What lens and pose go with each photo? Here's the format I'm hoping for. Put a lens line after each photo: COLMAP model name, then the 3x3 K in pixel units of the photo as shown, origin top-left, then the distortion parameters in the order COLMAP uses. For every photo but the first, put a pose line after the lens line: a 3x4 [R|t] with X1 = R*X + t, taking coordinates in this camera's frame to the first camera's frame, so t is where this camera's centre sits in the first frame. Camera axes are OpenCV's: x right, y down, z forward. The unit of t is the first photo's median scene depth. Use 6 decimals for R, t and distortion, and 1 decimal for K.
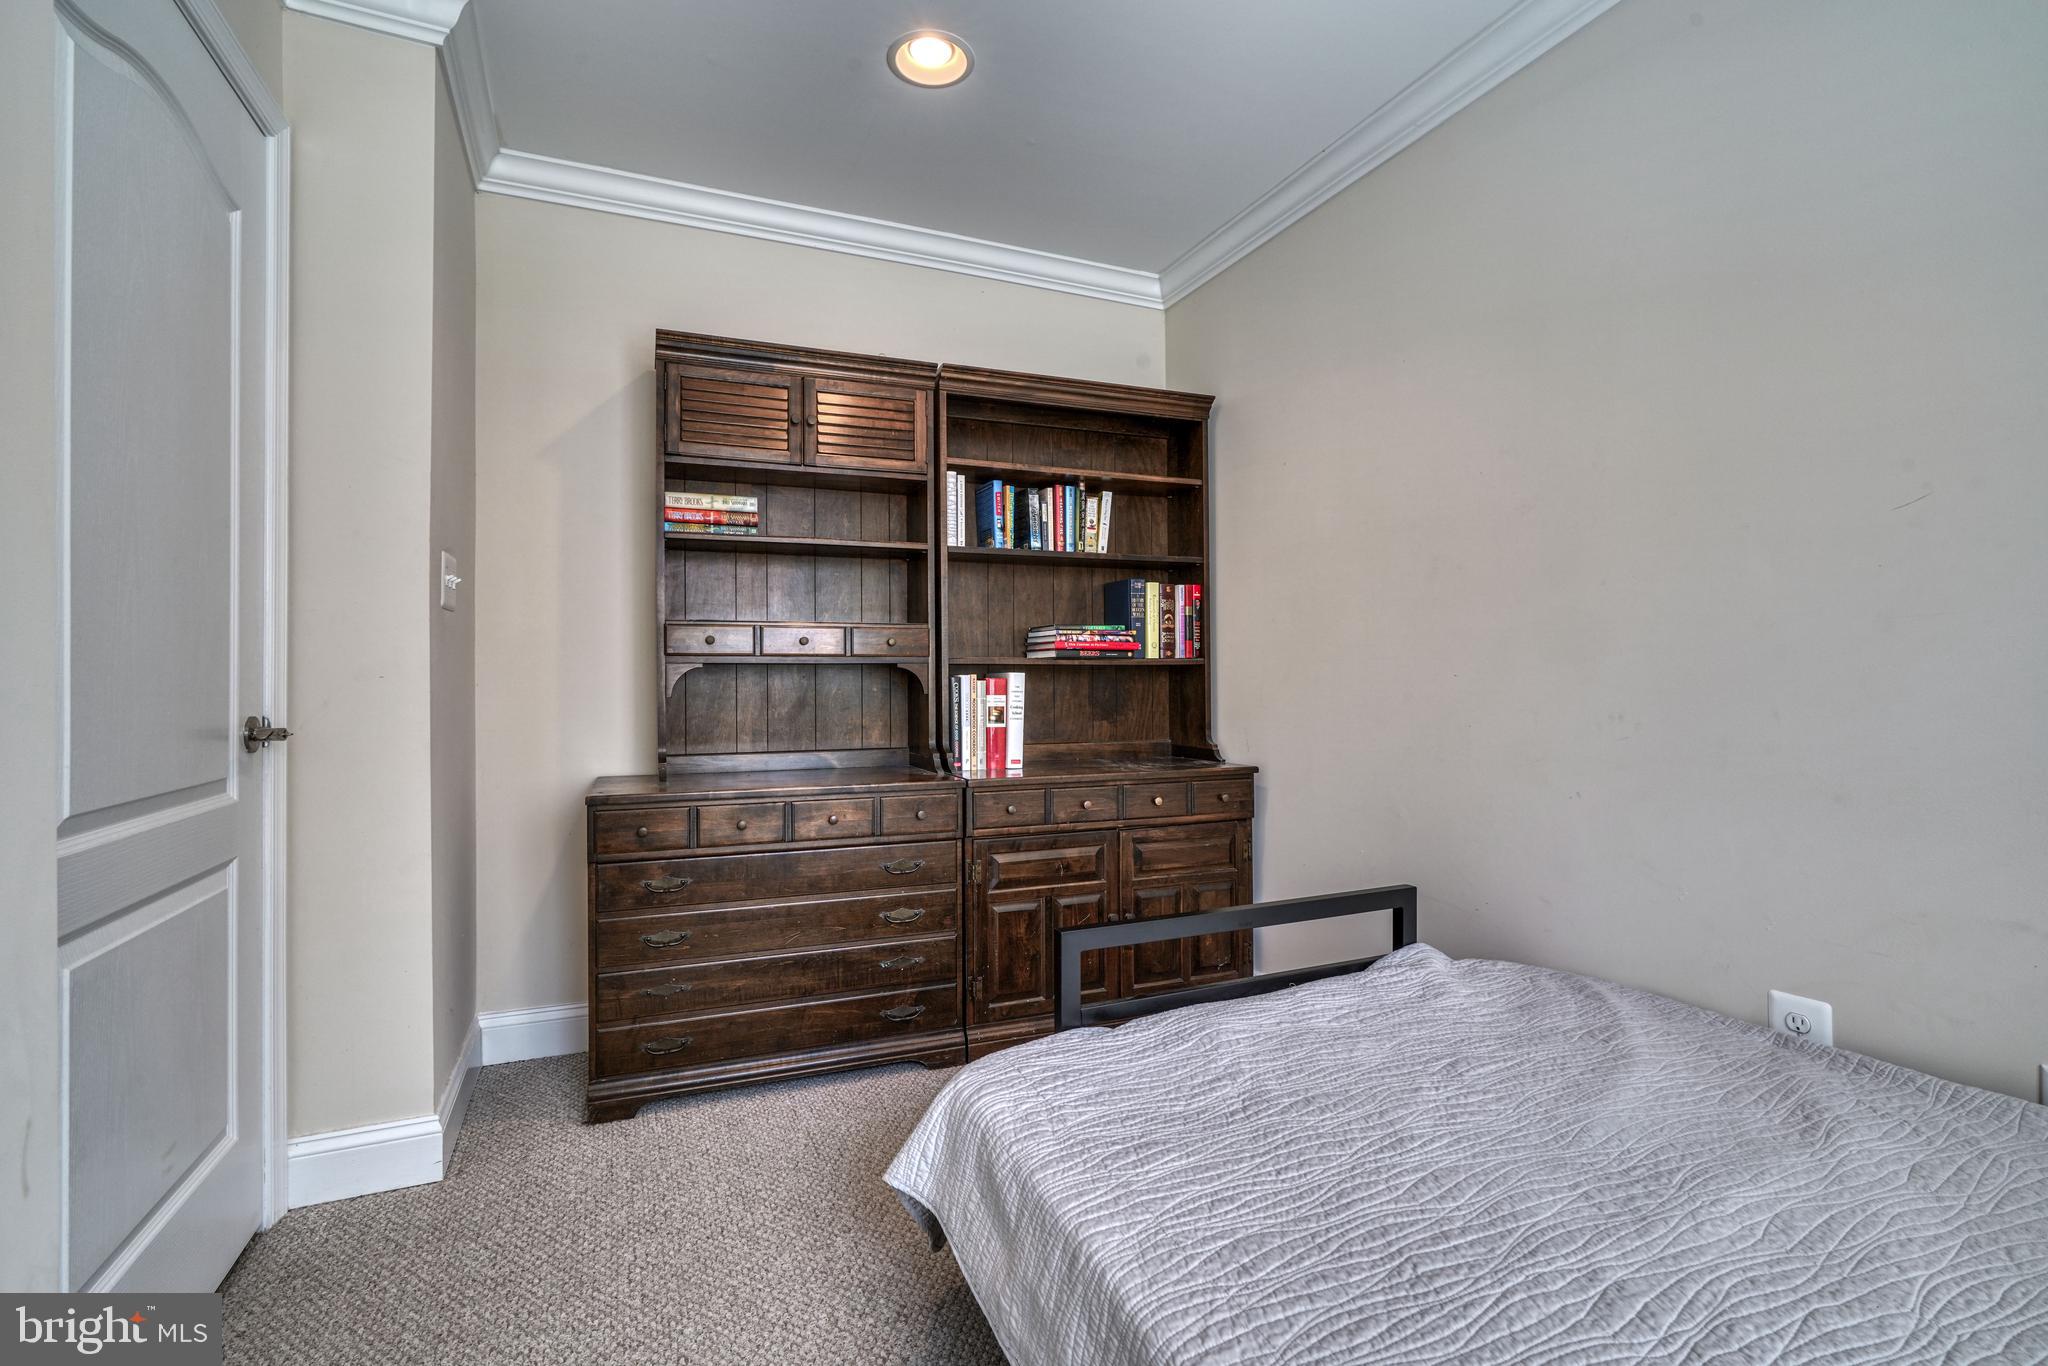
lens RADIAL K [[937.1, 0, 1015.9], [0, 937.1, 680.6], [0, 0, 1]] dist [-0.014271, 0.000798]
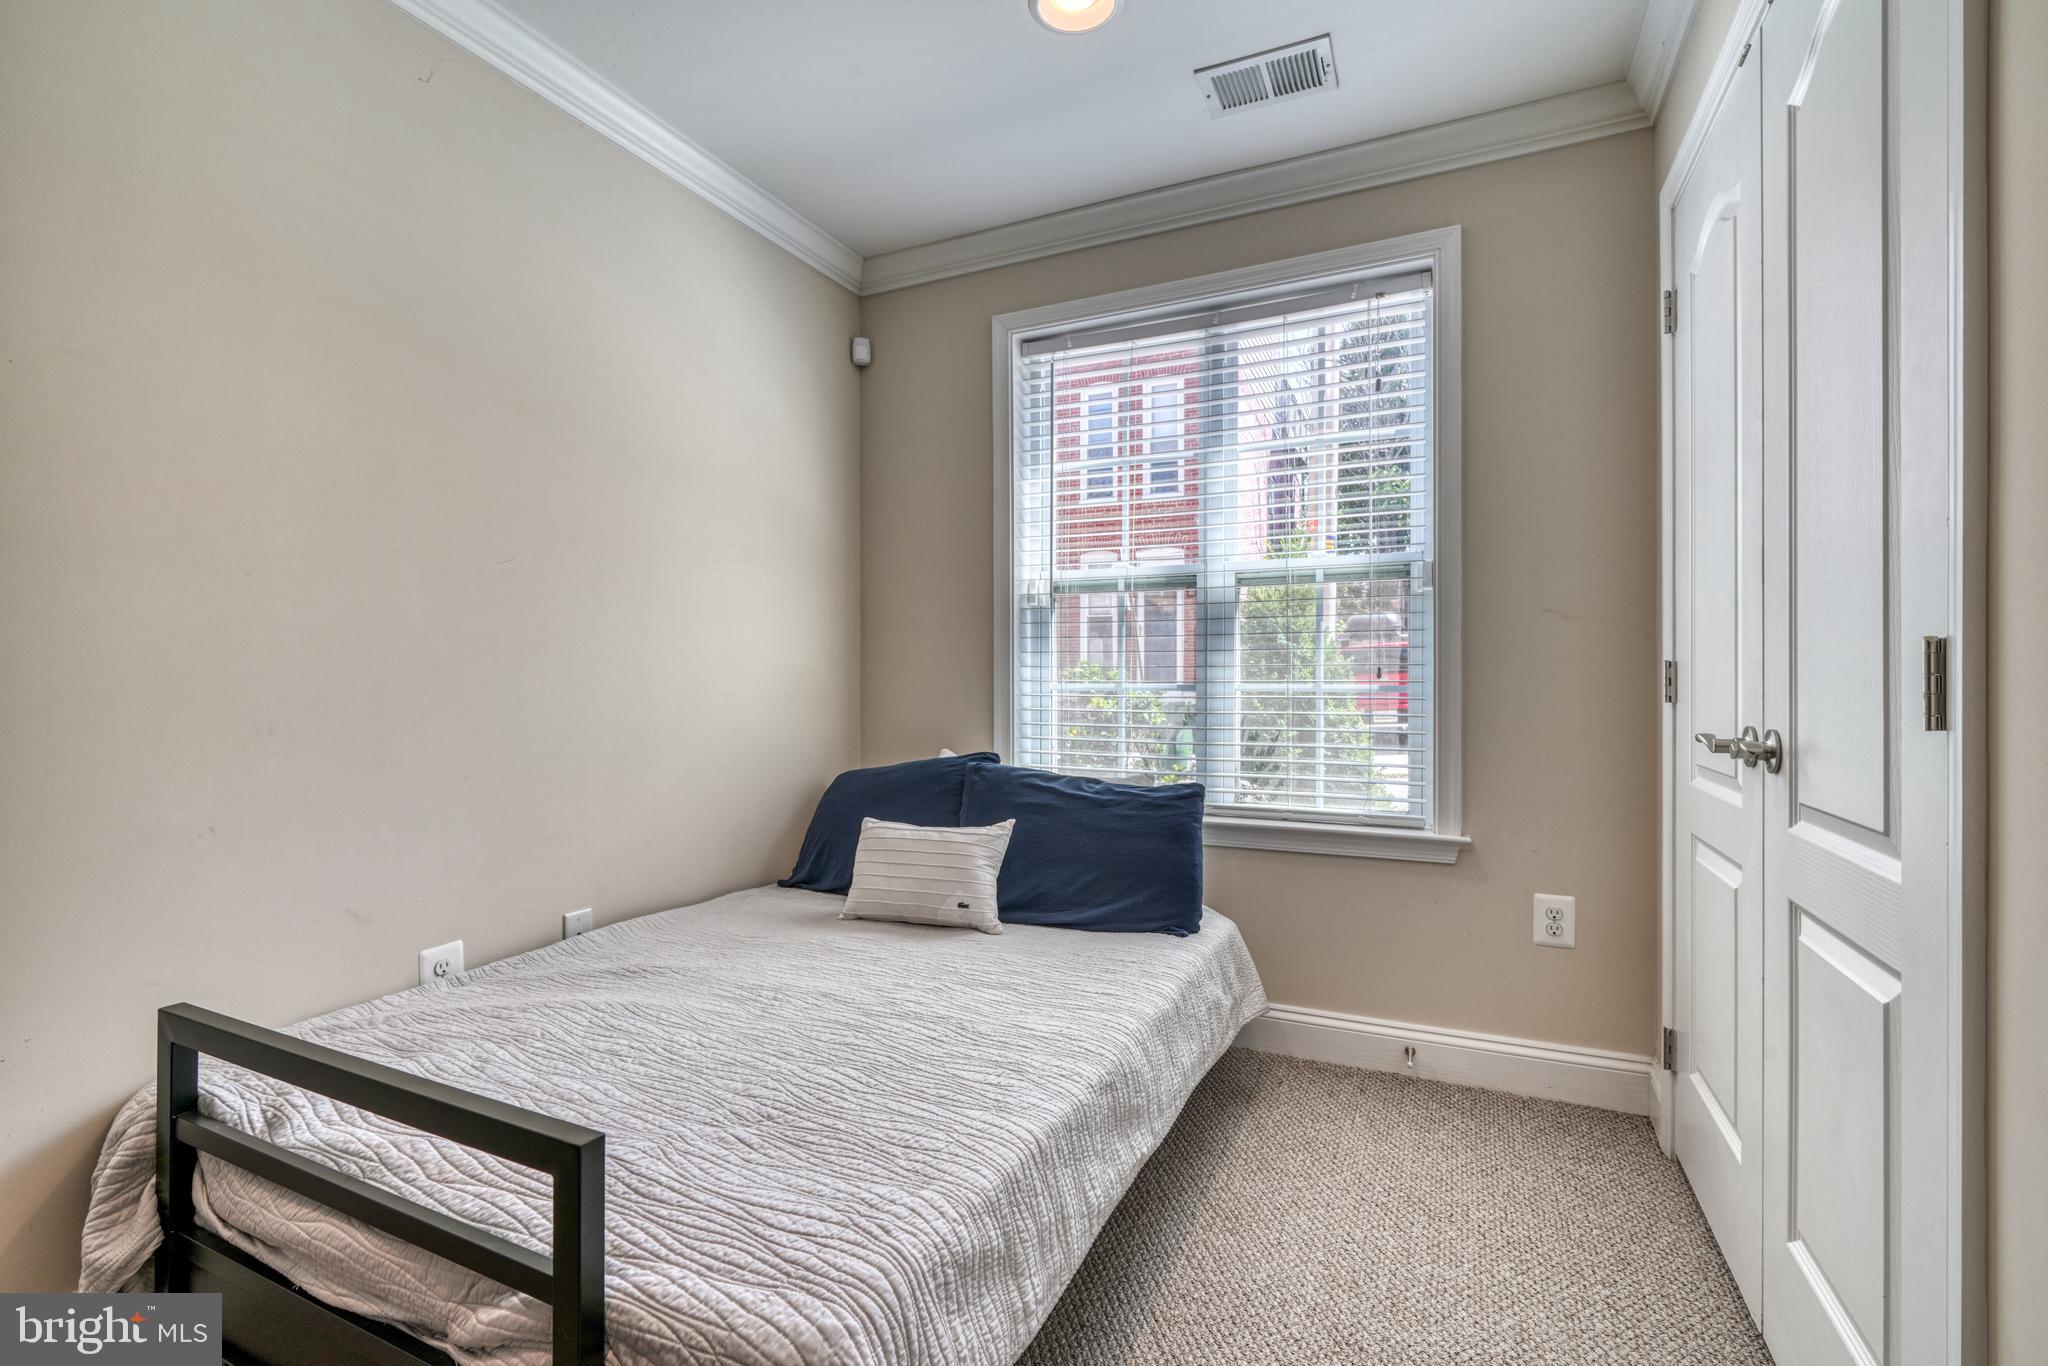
lens RADIAL K [[937.1, 0, 1015.8], [0, 937.1, 677.1], [0, 0, 1]] dist [-0.014271, 0.000798]
pose [[-0.663335, -0.005405, 0.748303, -0.523139], [-0.003629, 0.999985, 0.004005, -0.018691], [-0.748314, -0.000059, -0.663345, 1.137525]]
